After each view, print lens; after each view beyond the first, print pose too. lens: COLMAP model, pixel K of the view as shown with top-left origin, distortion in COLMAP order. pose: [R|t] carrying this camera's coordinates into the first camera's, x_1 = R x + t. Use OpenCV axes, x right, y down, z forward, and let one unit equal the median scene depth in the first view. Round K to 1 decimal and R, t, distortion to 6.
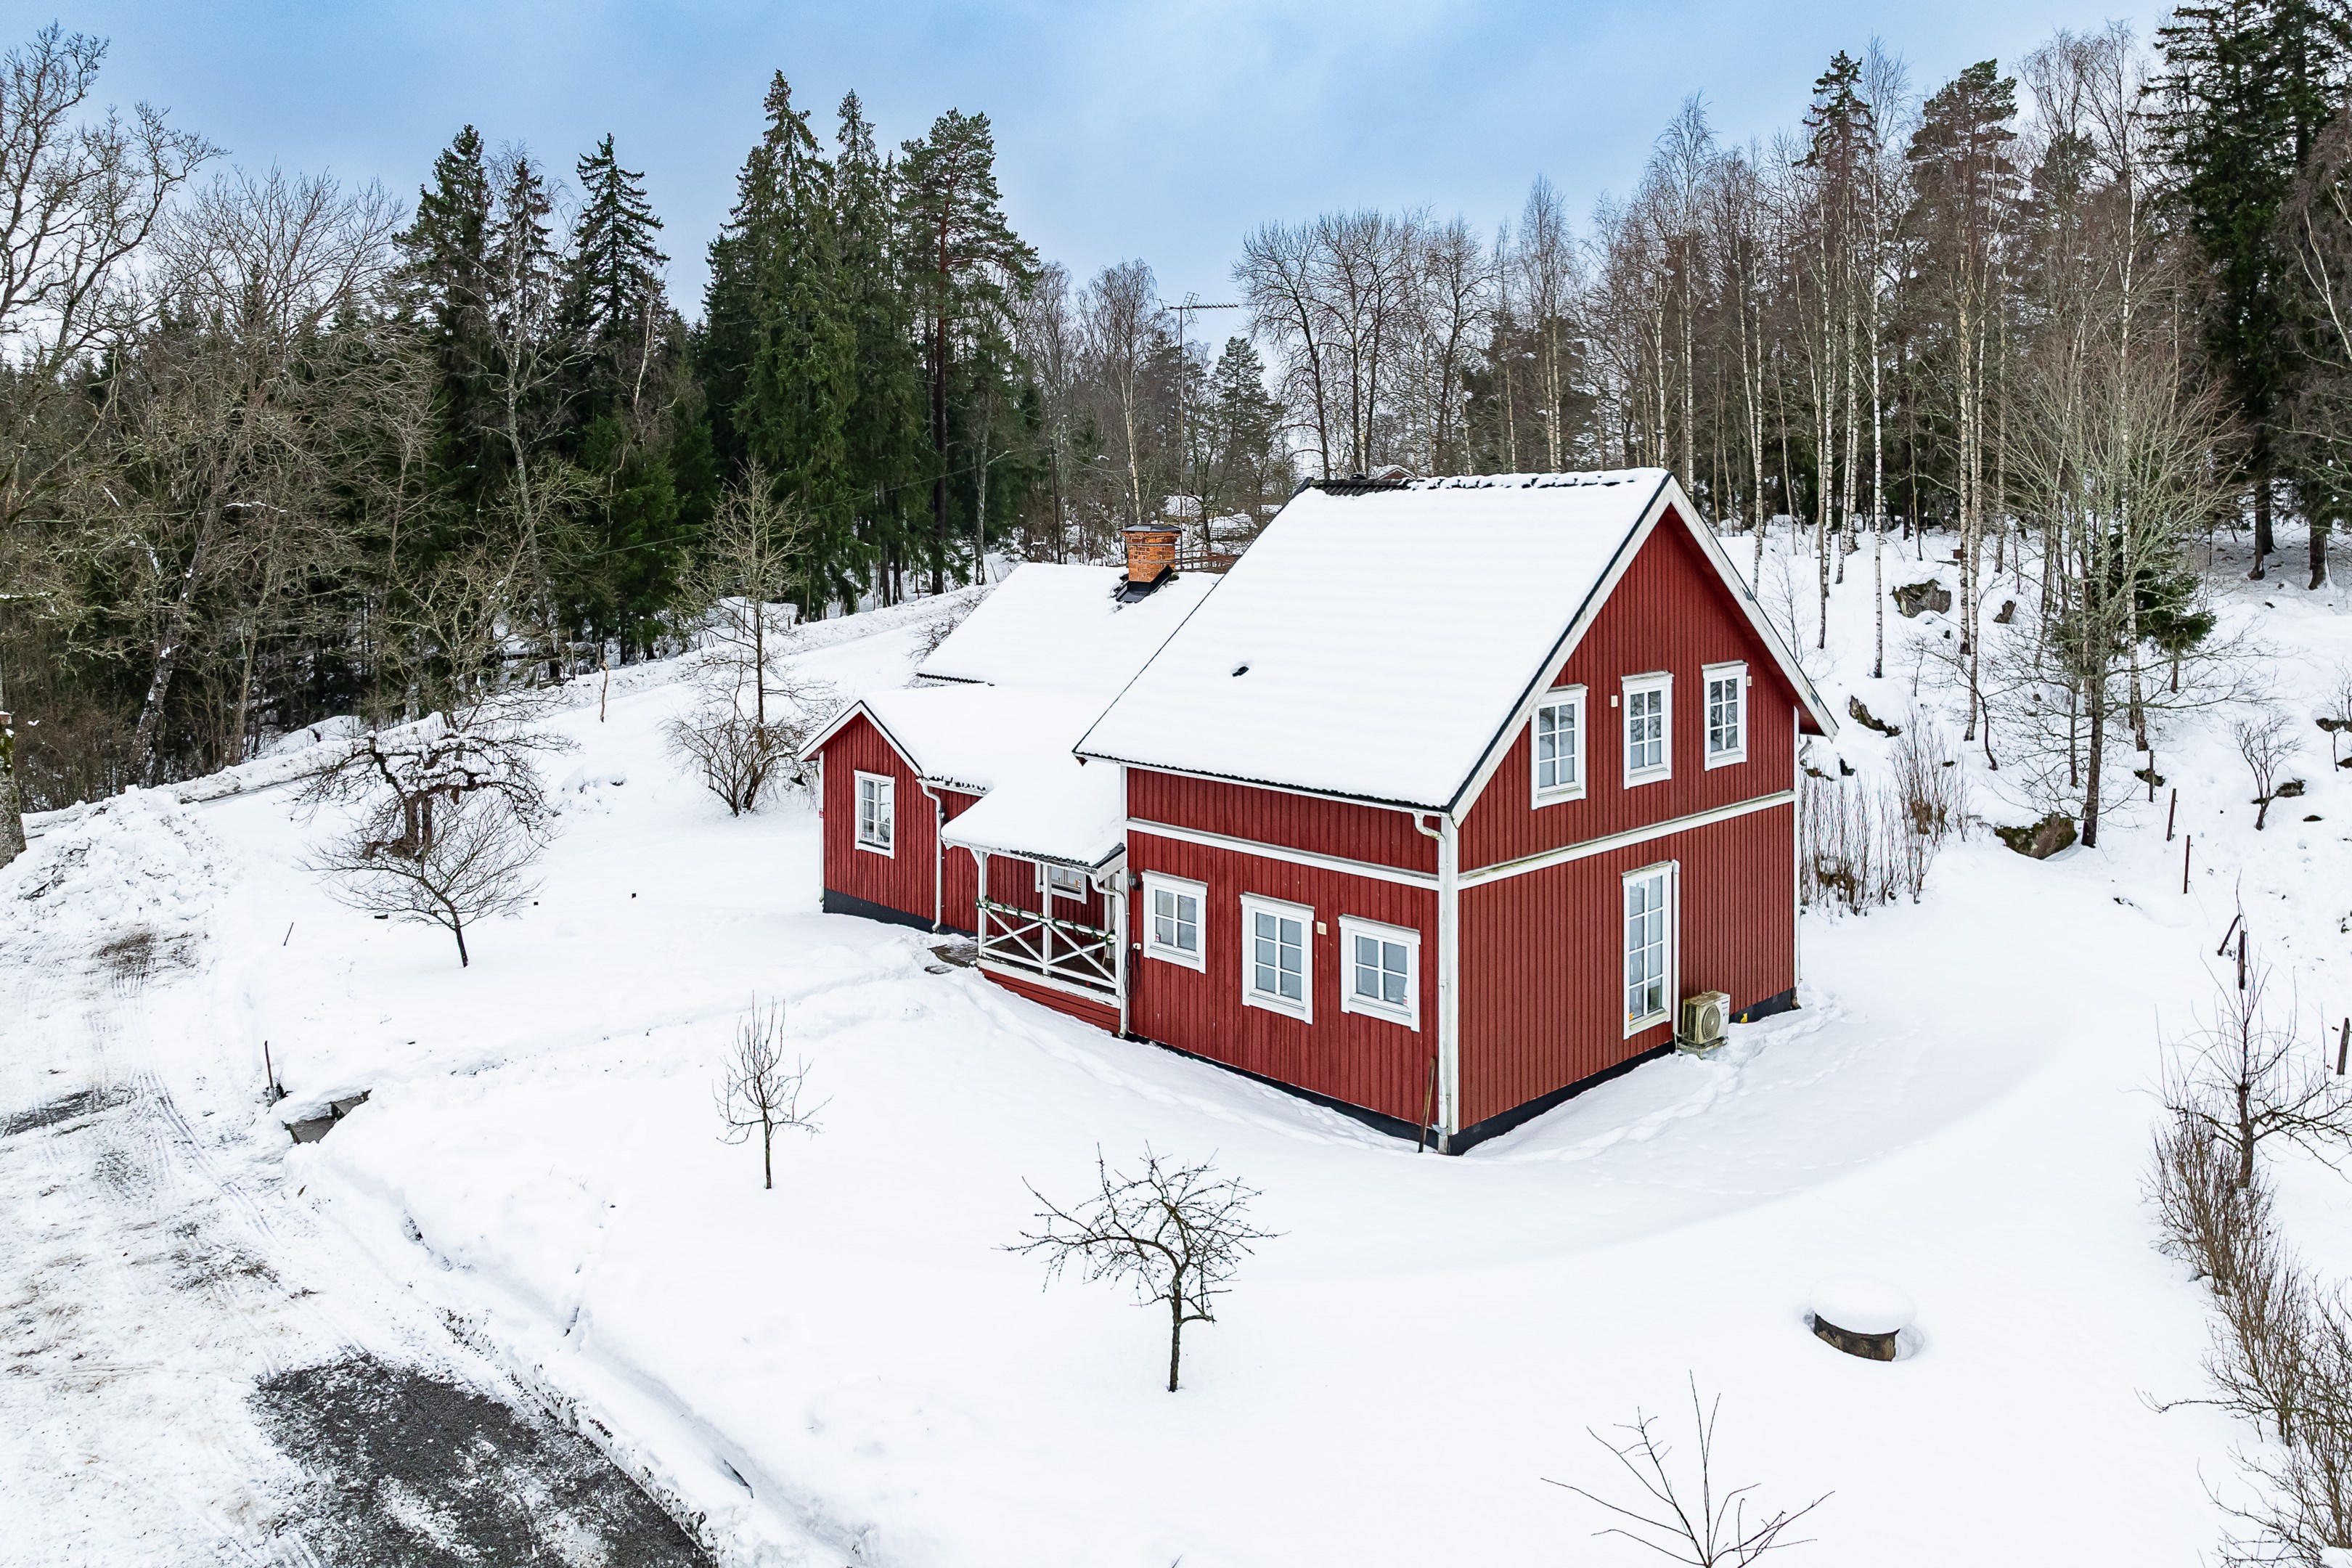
lens RADIAL K [[1672.0, 0, 1151.4], [0, 1672.0, 589.5], [0, 0, 1]] dist [-0.047651, 0.000332]
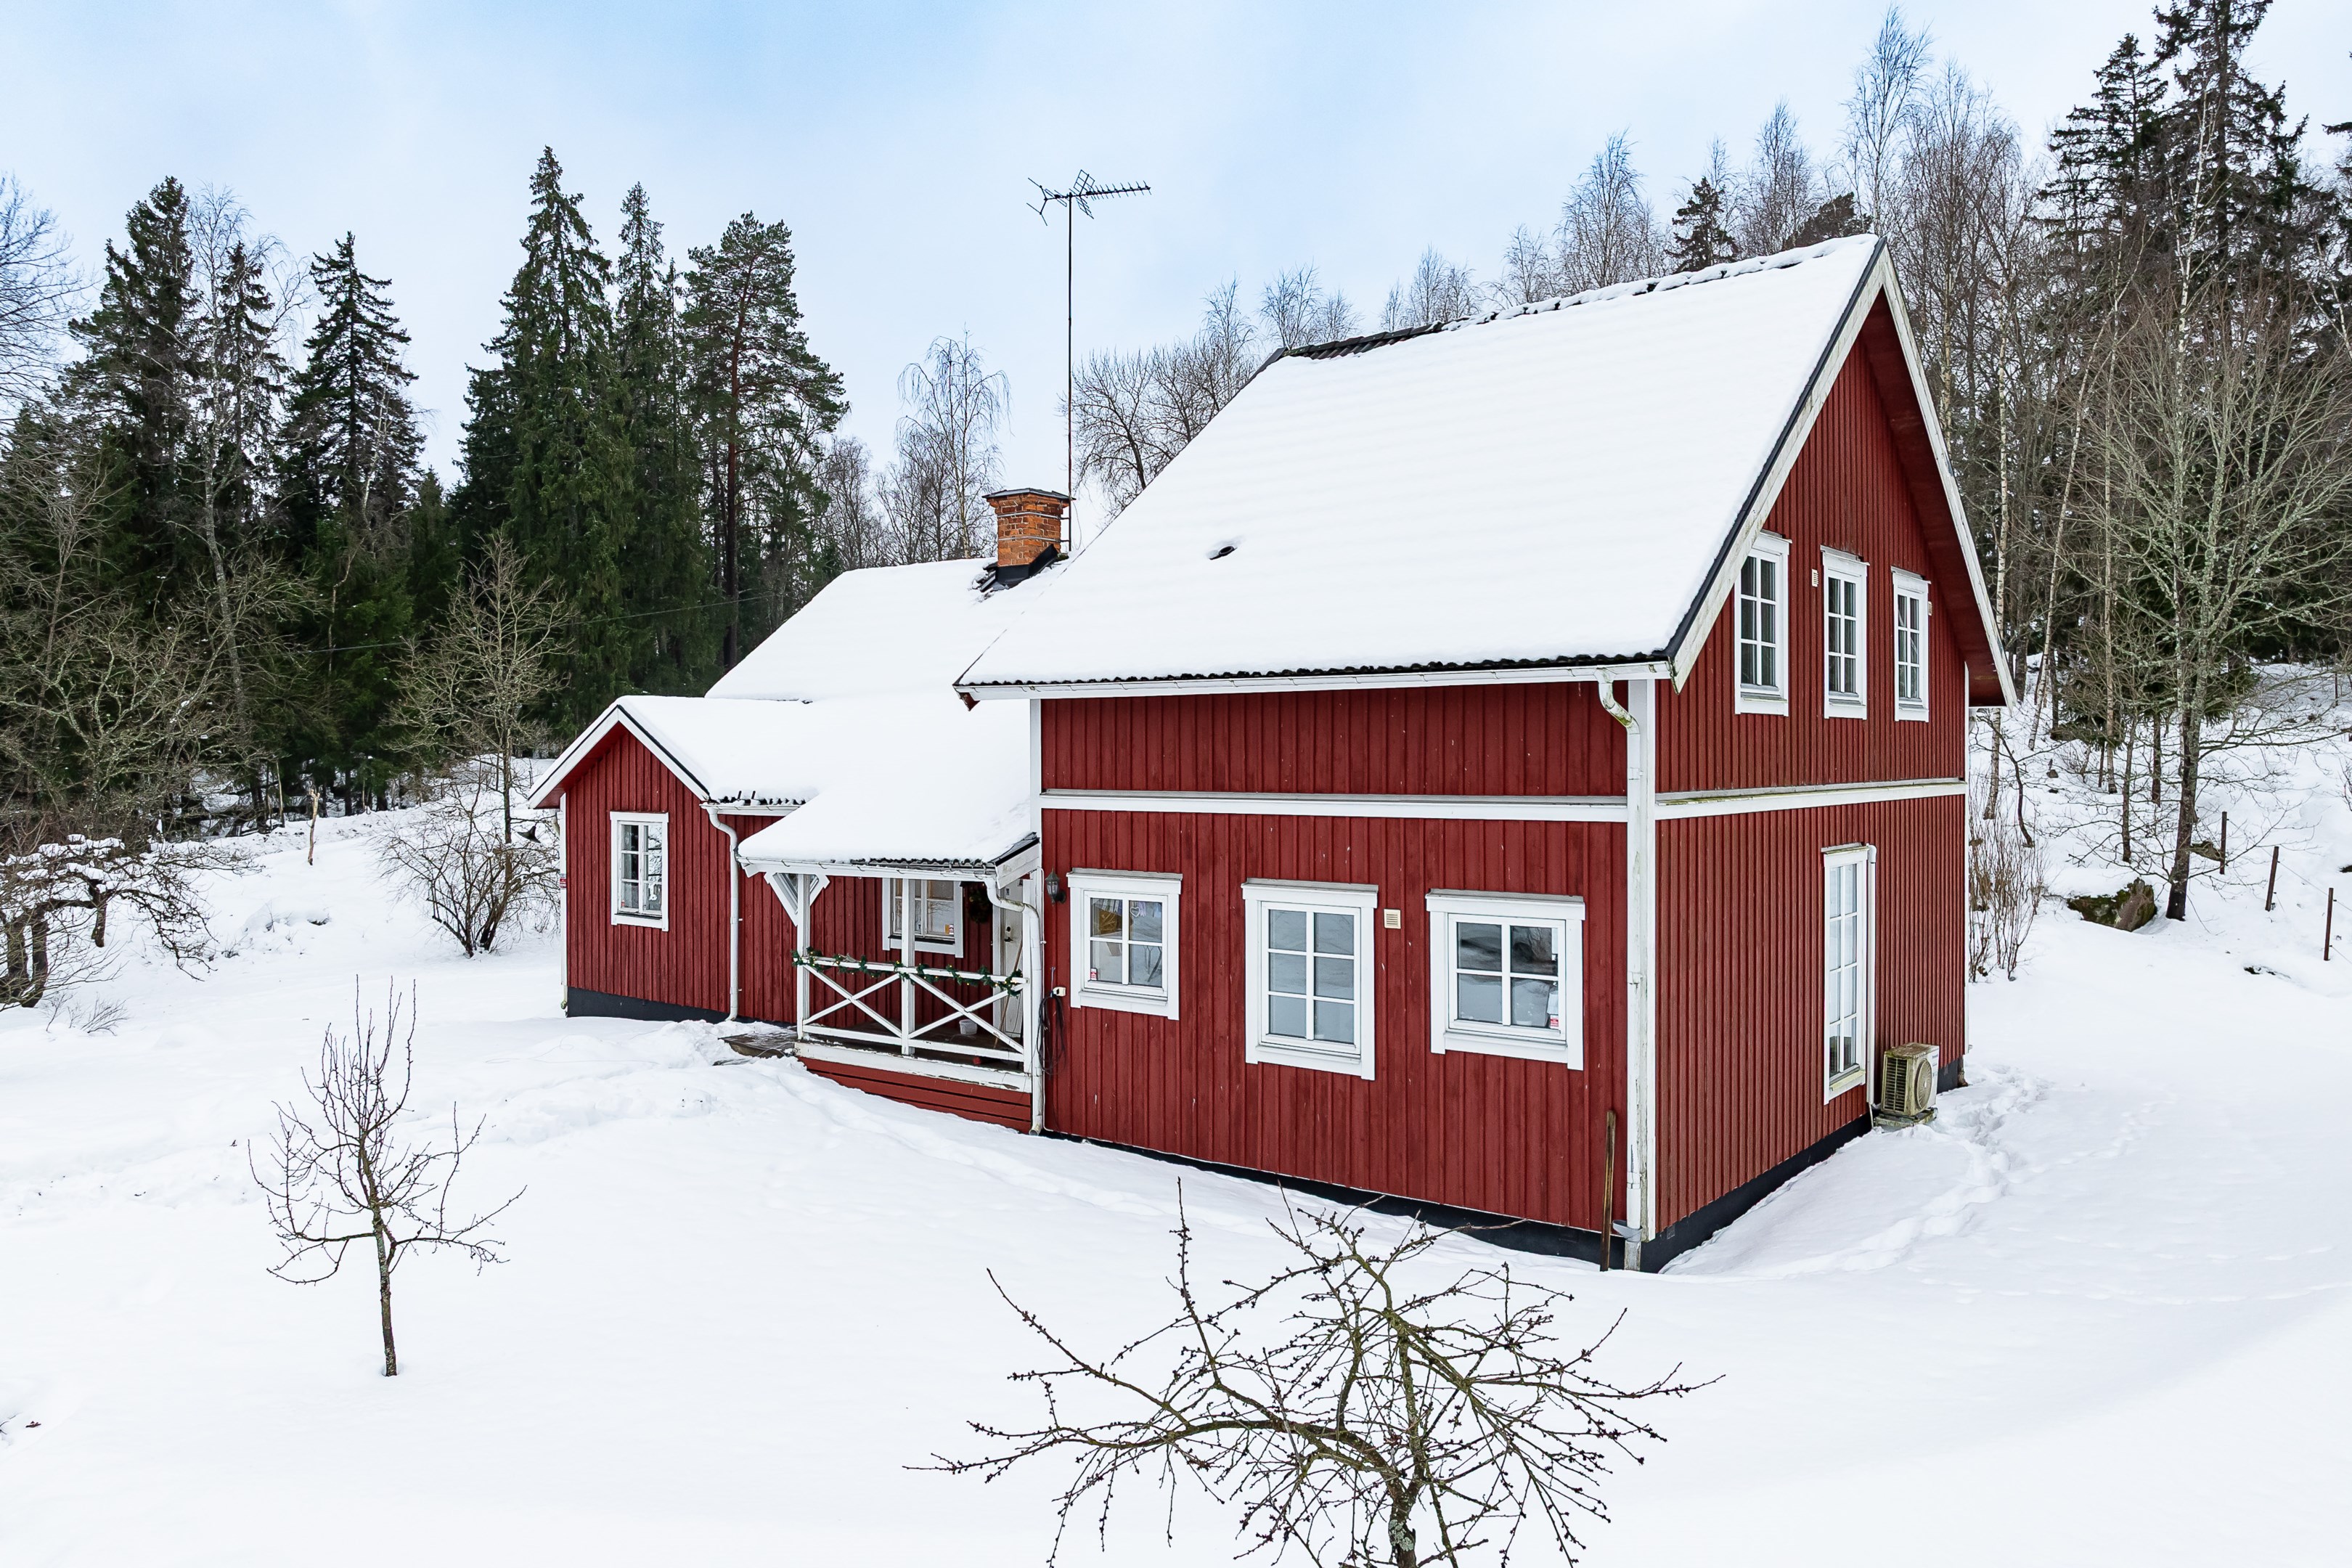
lens RADIAL K [[1672.0, 0, 1146.8], [0, 1672.0, 744.7], [0, 0, 1]] dist [-0.047651, 0.000332]
pose [[0.992731, -0.001834, 0.120338, -0.023740], [0.007977, 0.998687, -0.050593, 0.070945], [-0.120087, 0.051185, 0.991443, 0.170672]]
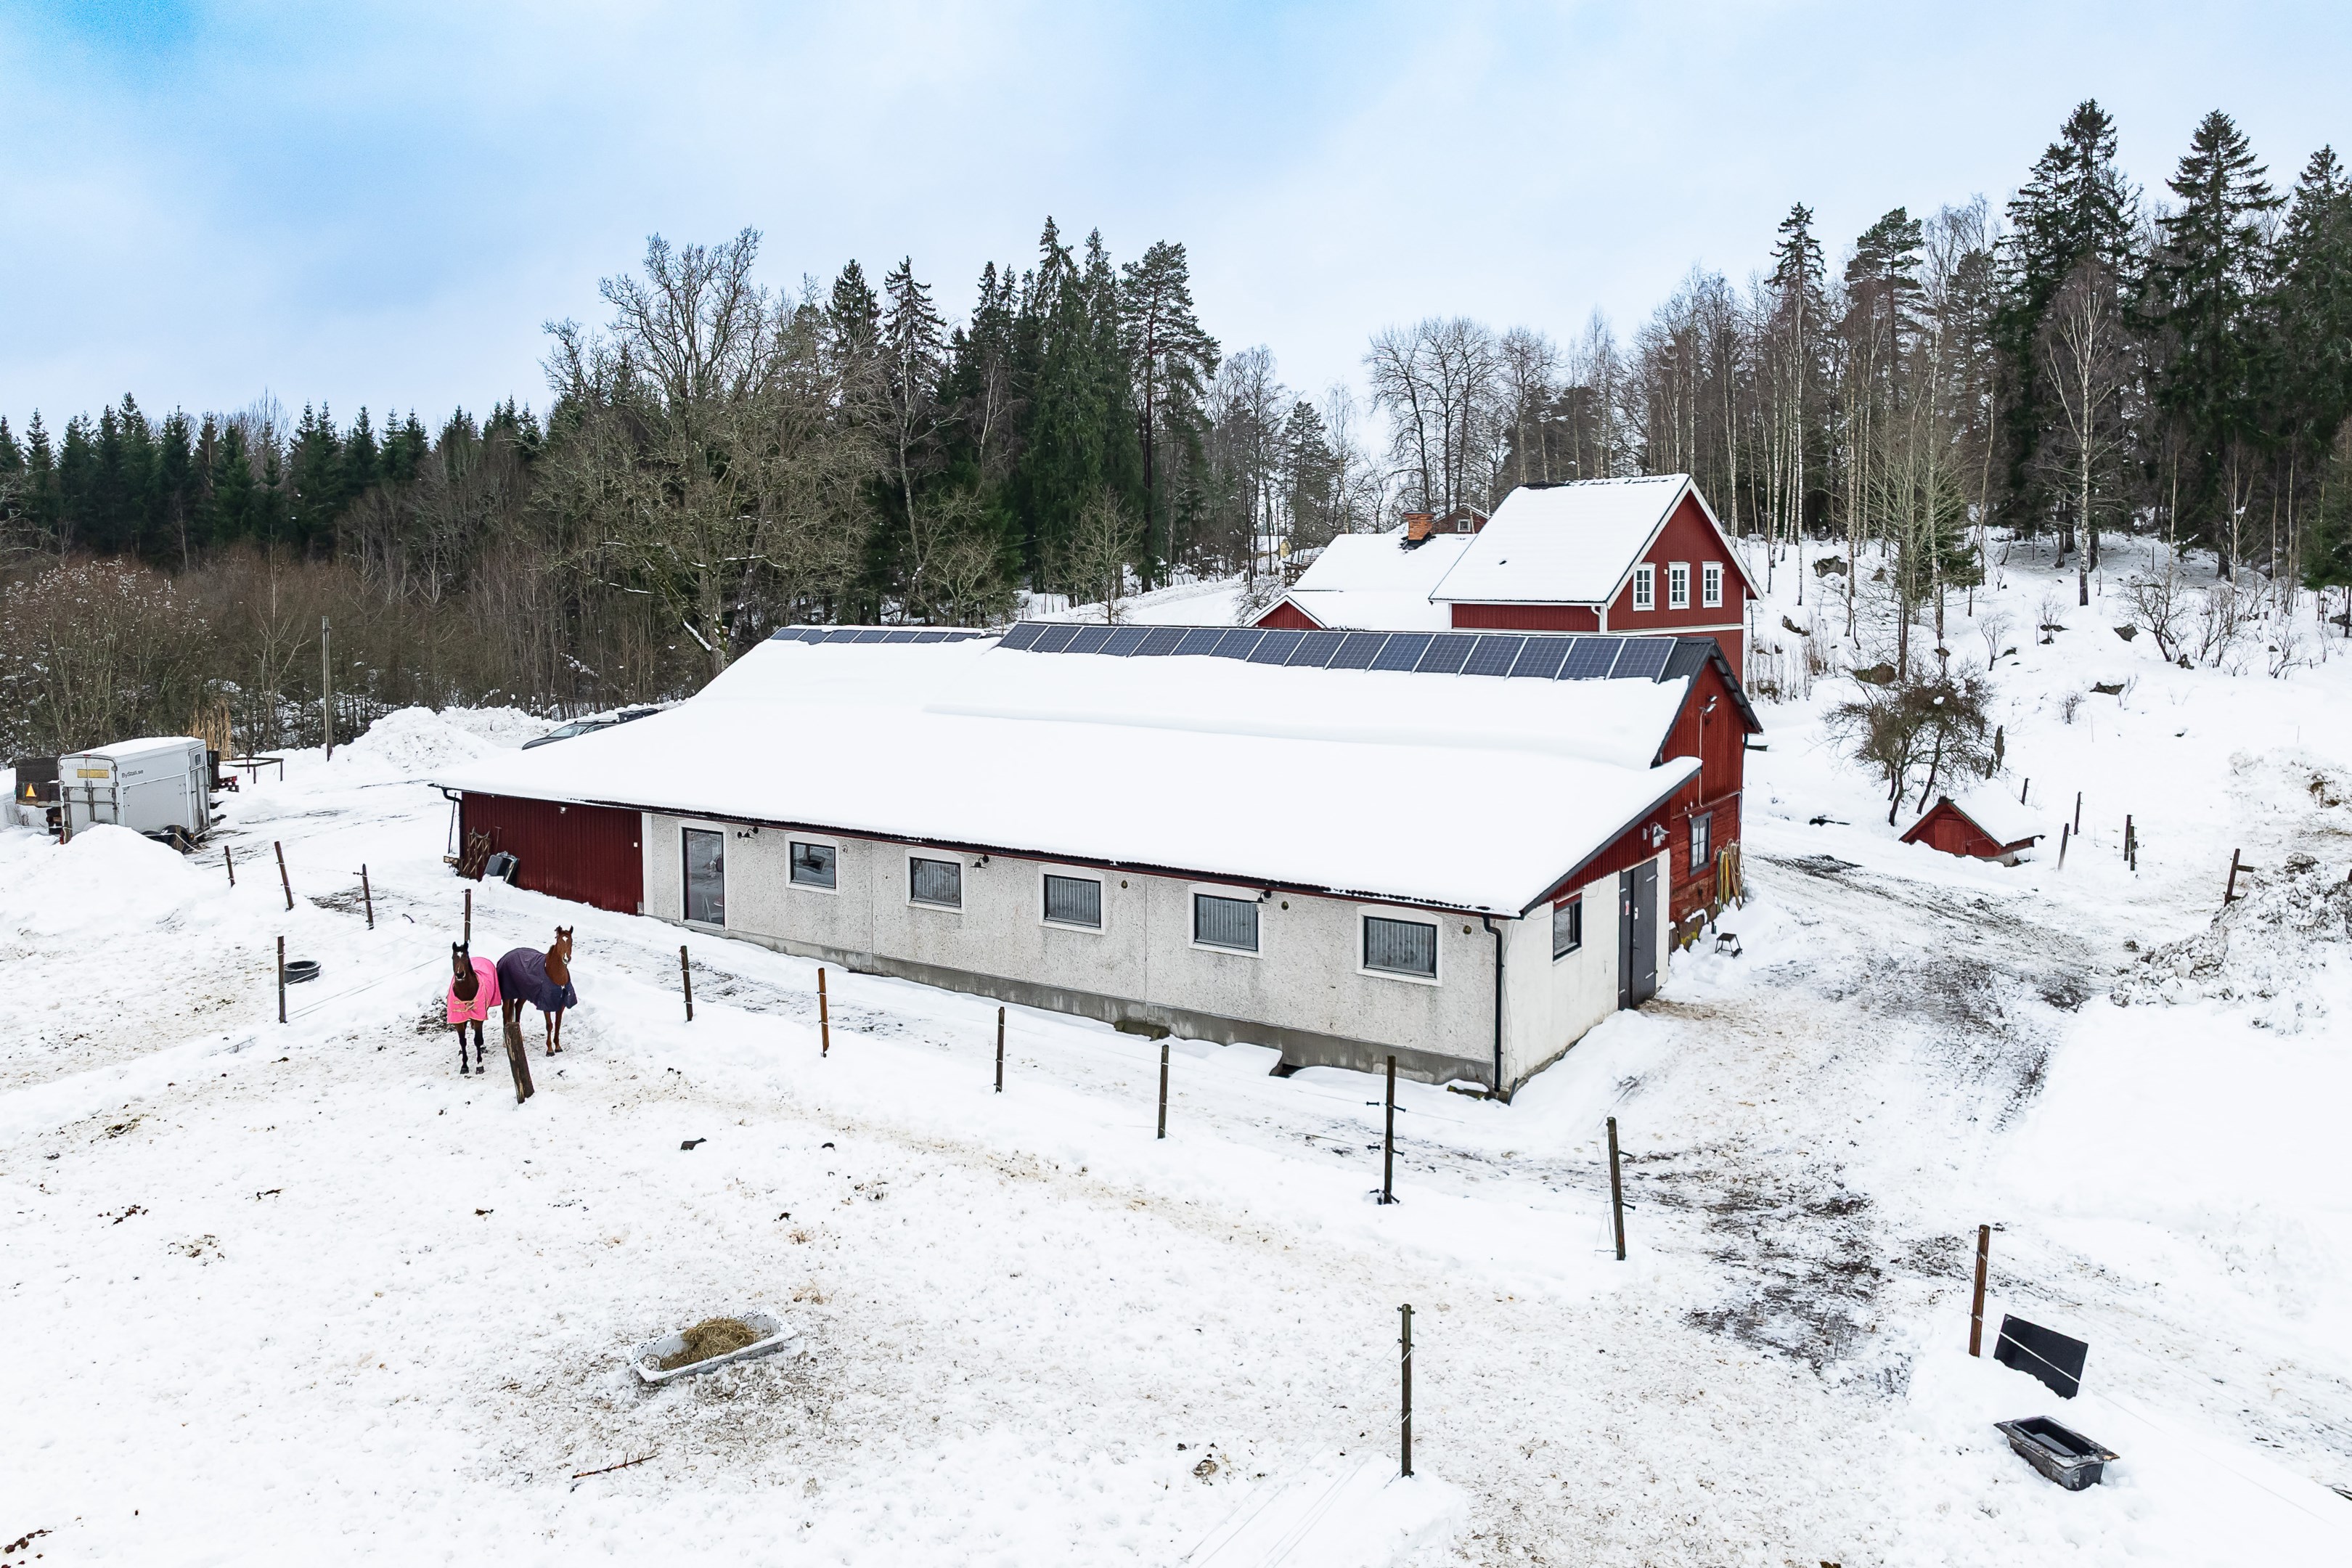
lens RADIAL K [[1672.0, 0, 1150.8], [0, 1672.0, 616.3], [0, 0, 1]] dist [-0.047651, 0.000332]
pose [[1.000000, -0.000568, -0.000295, -0.210417], [0.000564, 0.999902, -0.013981, 0.072057], [0.000303, 0.013980, 0.999902, -0.639304]]
